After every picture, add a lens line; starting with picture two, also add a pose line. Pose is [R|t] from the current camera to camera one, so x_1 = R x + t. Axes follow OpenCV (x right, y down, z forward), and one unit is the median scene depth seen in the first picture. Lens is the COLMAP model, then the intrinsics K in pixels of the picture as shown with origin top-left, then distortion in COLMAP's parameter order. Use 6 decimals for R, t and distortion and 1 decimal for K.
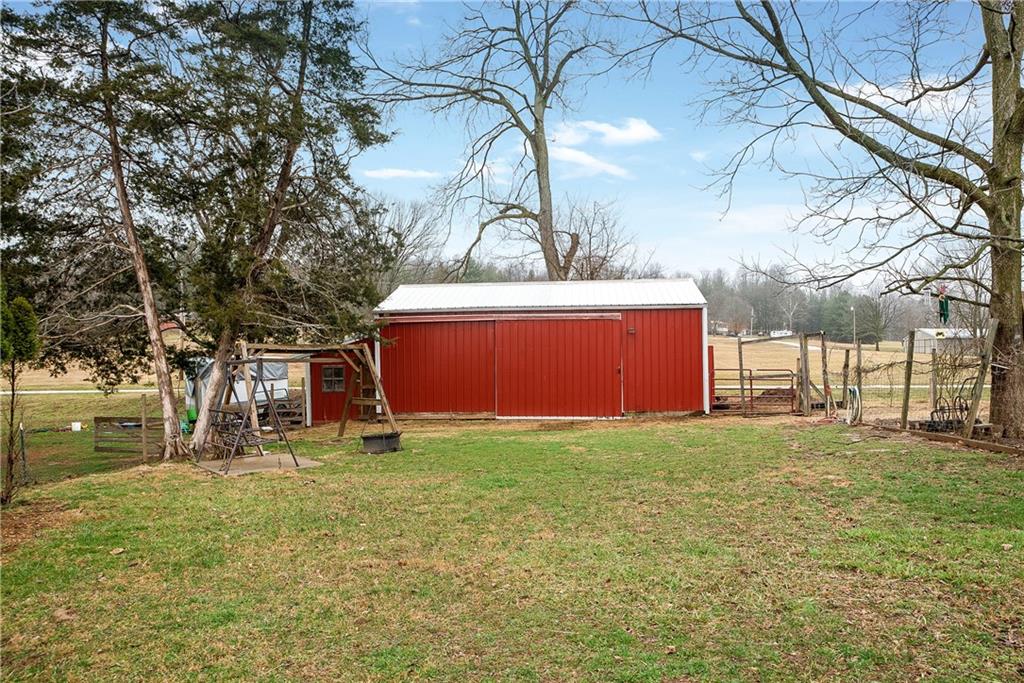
lens RADIAL K [[698.7, 0, 512.0], [0, 698.7, 341.5], [0, 0, 1]] dist [-0.088551, 0.040441]
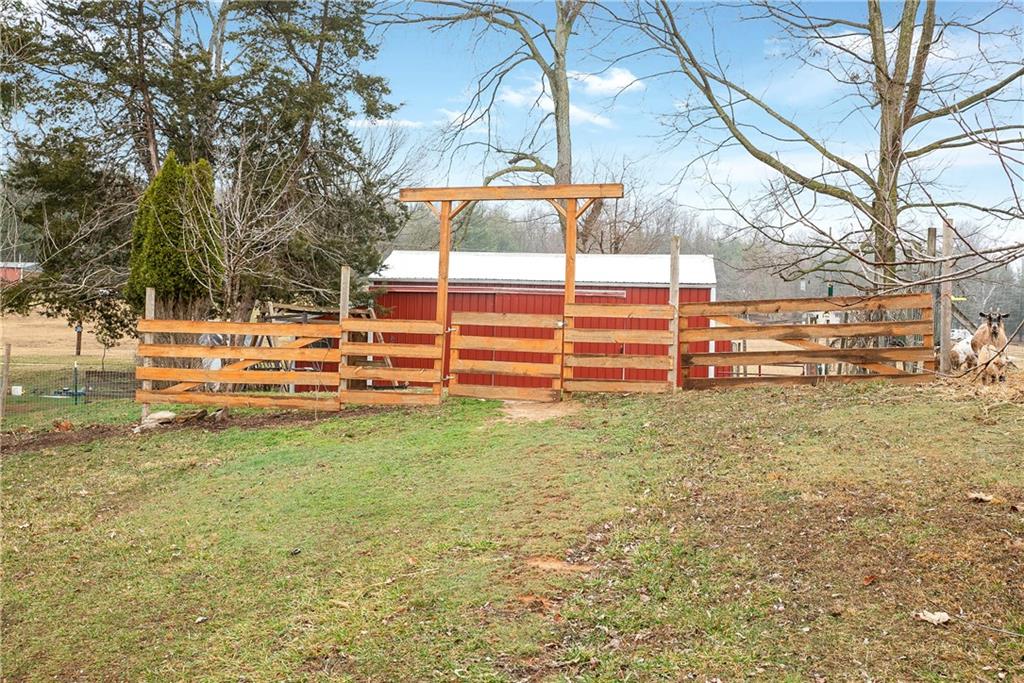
lens RADIAL K [[1180.9, 0, 490.3], [0, 1180.9, 340.5], [0, 0, 1]] dist [0.405319, 0.002379]
pose [[0.998545, 0.040762, -0.035292, 0.027922], [-0.040588, 0.999160, 0.005625, 0.024357], [0.035492, -0.004184, 0.999361, -0.595367]]
